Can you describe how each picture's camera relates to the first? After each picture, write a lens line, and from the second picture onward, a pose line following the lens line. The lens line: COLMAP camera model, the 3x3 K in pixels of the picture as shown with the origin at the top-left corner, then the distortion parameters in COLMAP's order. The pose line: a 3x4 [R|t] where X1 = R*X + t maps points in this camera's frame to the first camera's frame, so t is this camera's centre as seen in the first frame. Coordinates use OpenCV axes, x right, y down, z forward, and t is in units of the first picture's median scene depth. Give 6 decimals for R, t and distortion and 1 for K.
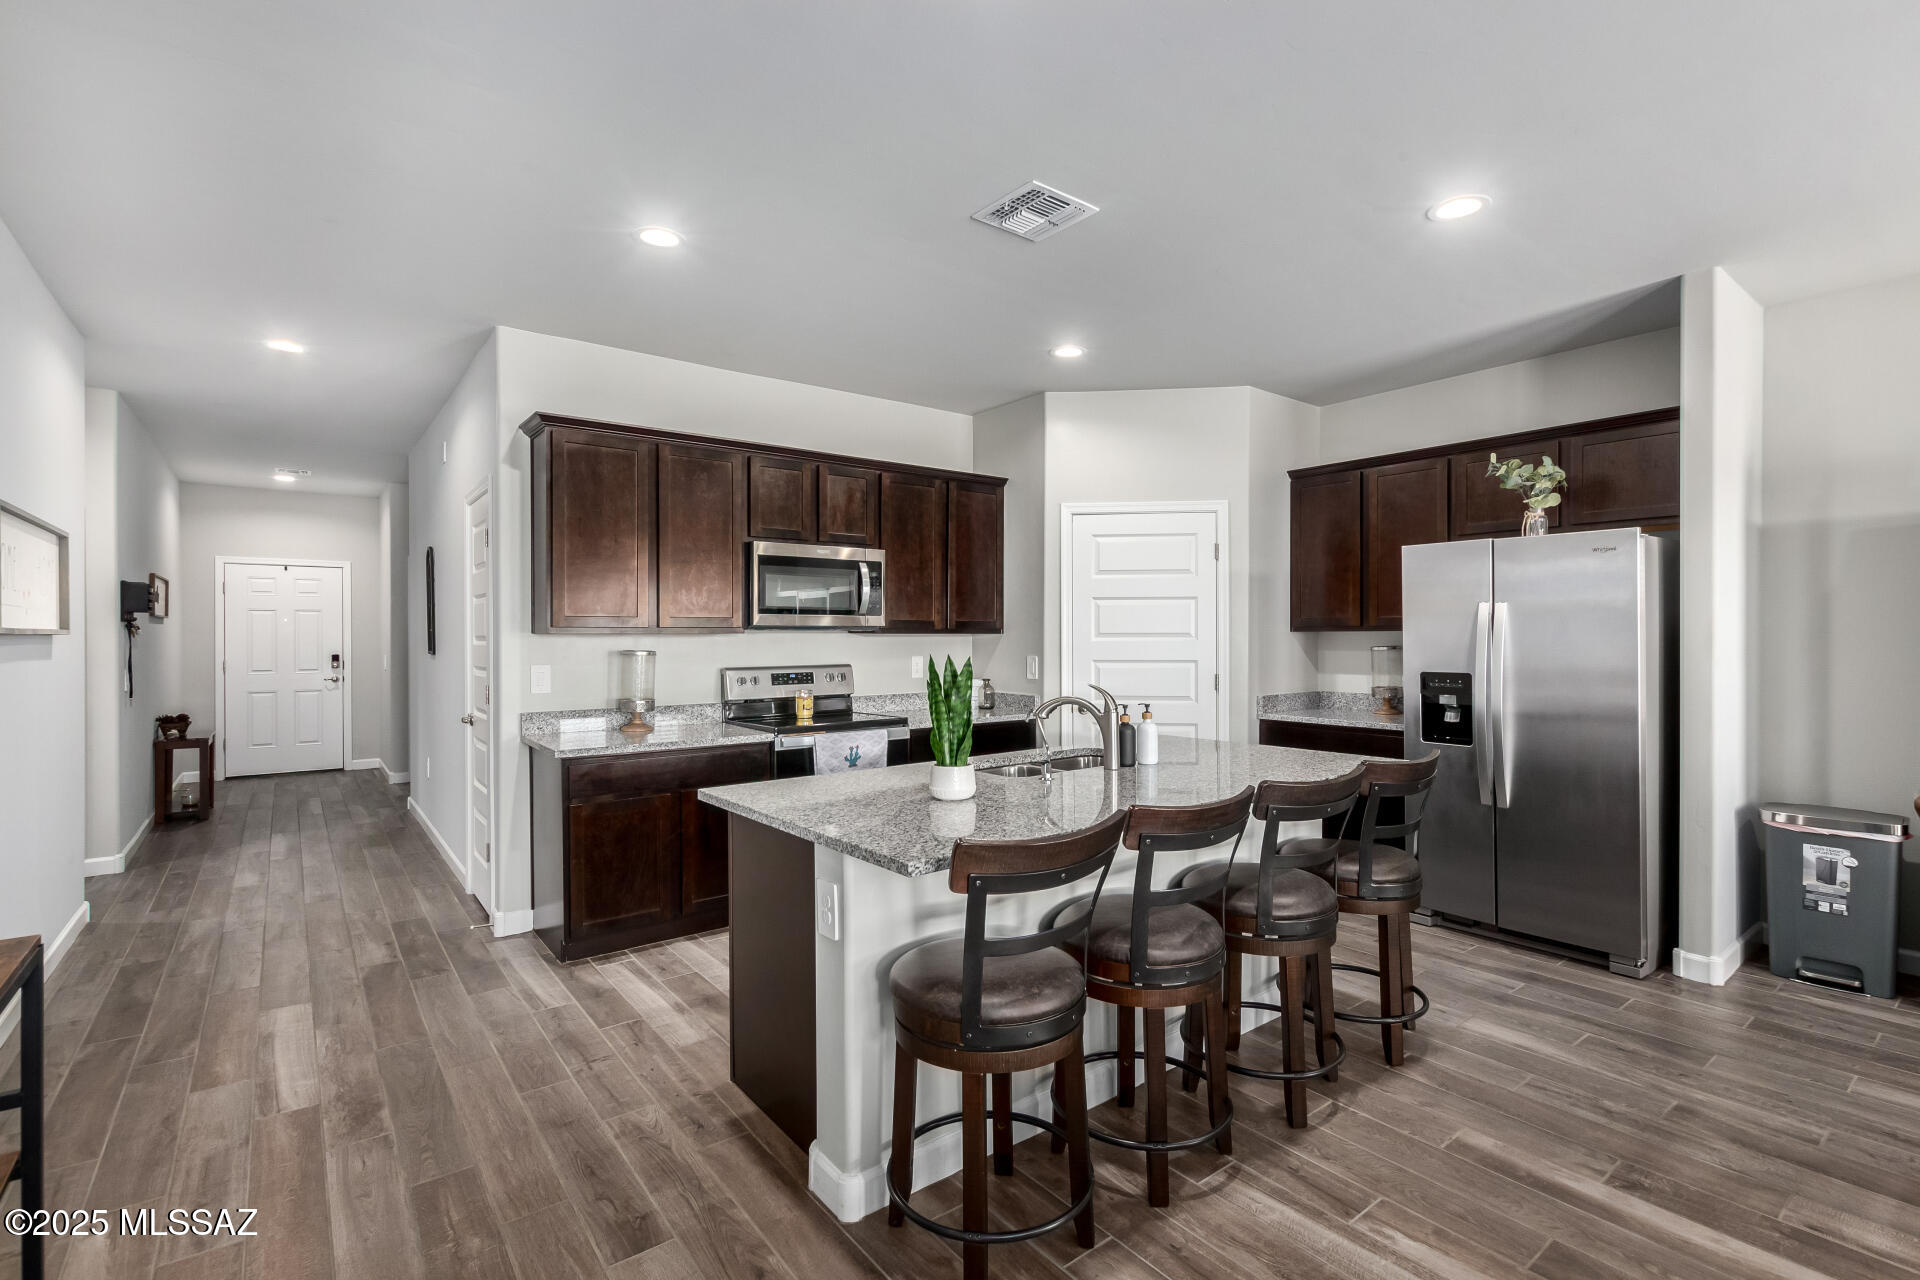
lens RADIAL K [[883.6, 0, 965.2], [0, 883.6, 636.1], [0, 0, 1]] dist [-0.005858, 0.001119]
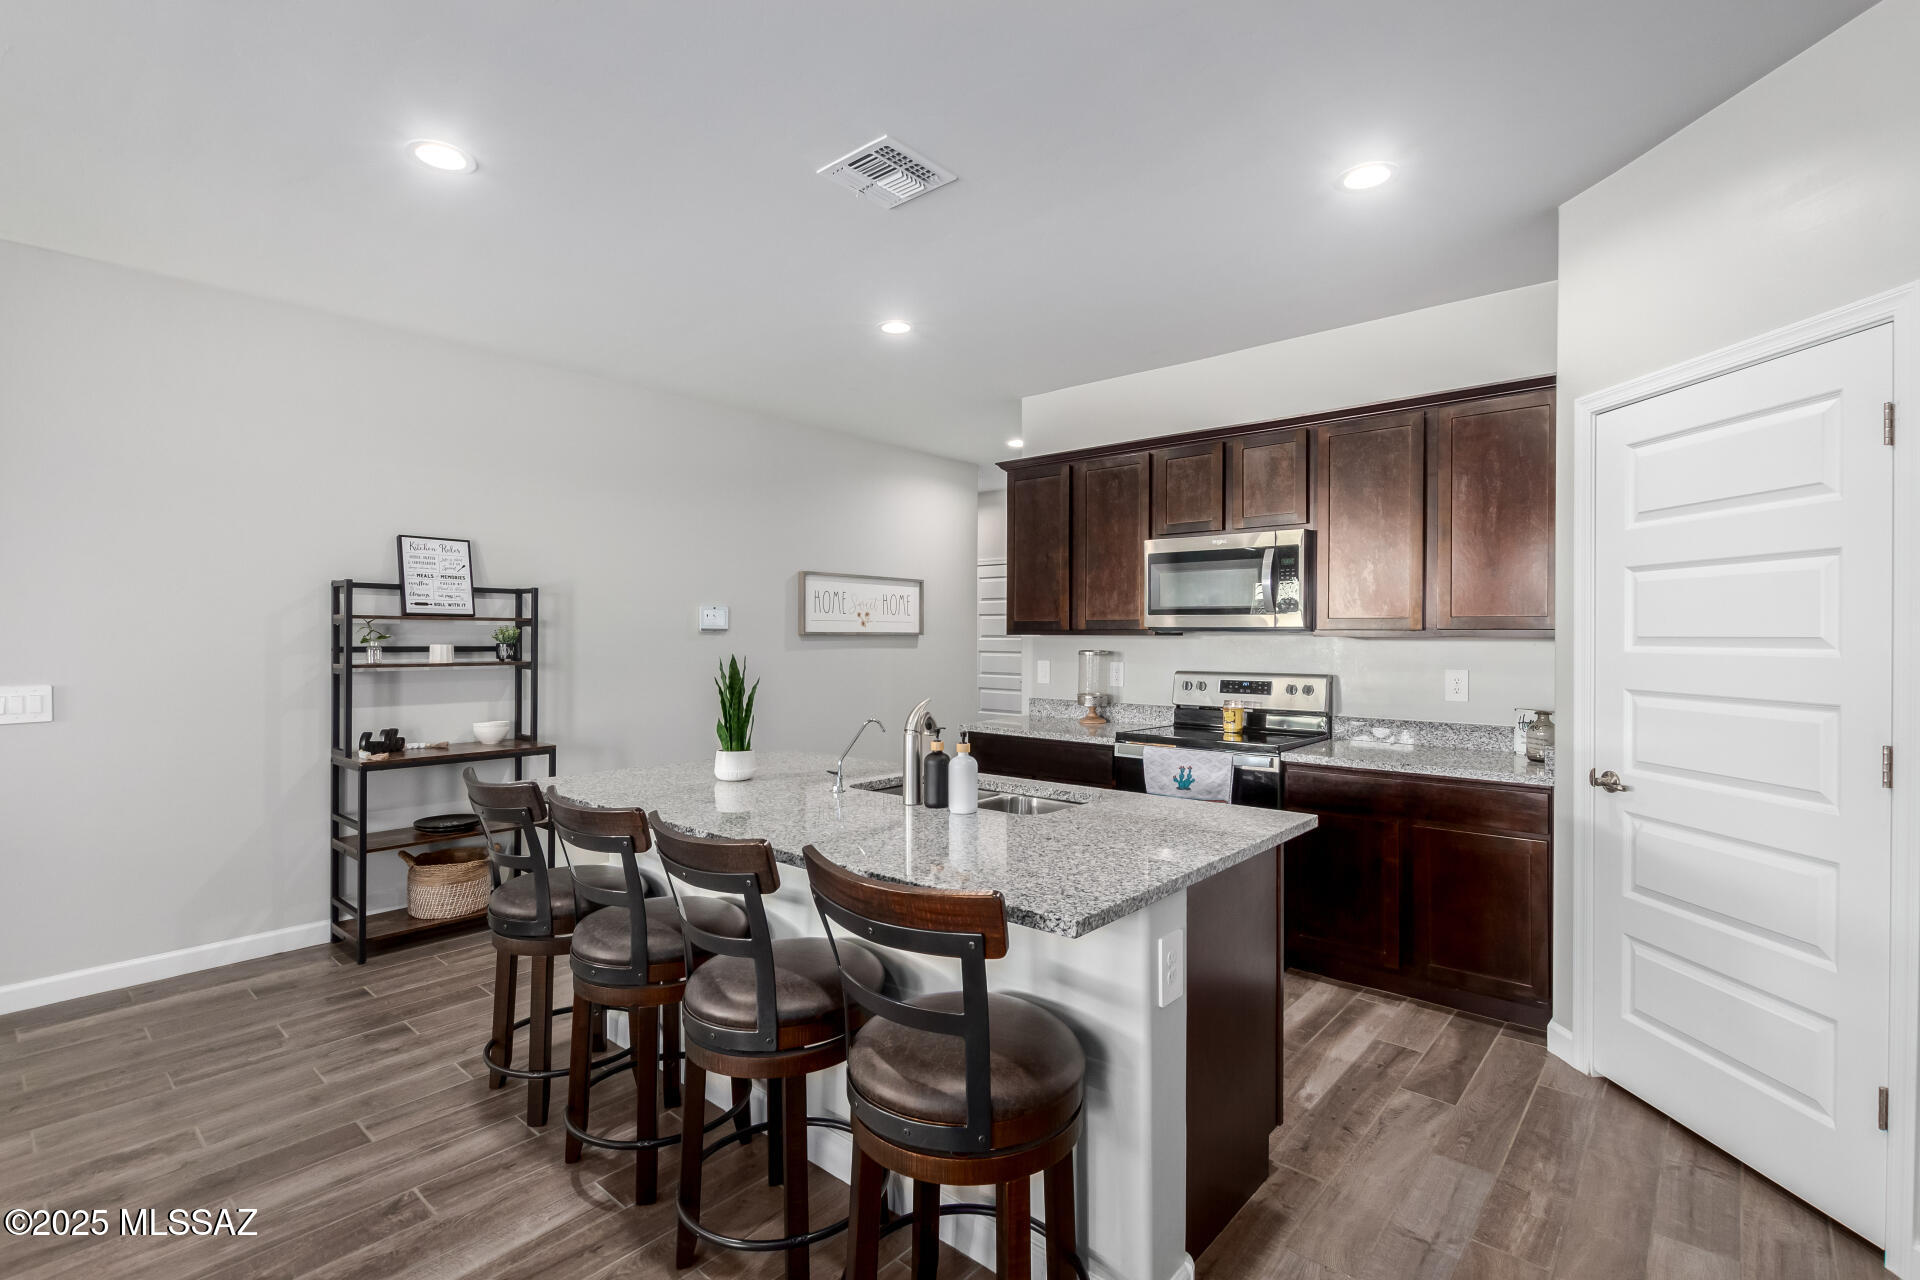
lens RADIAL K [[883.6, 0, 966.6], [0, 883.6, 631.9], [0, 0, 1]] dist [-0.005858, 0.001119]
pose [[0.182880, -0.000217, -0.983135, 0.745330], [-0.001998, 0.999998, -0.000592, -0.006910], [0.983133, 0.002072, 0.182879, 0.685963]]
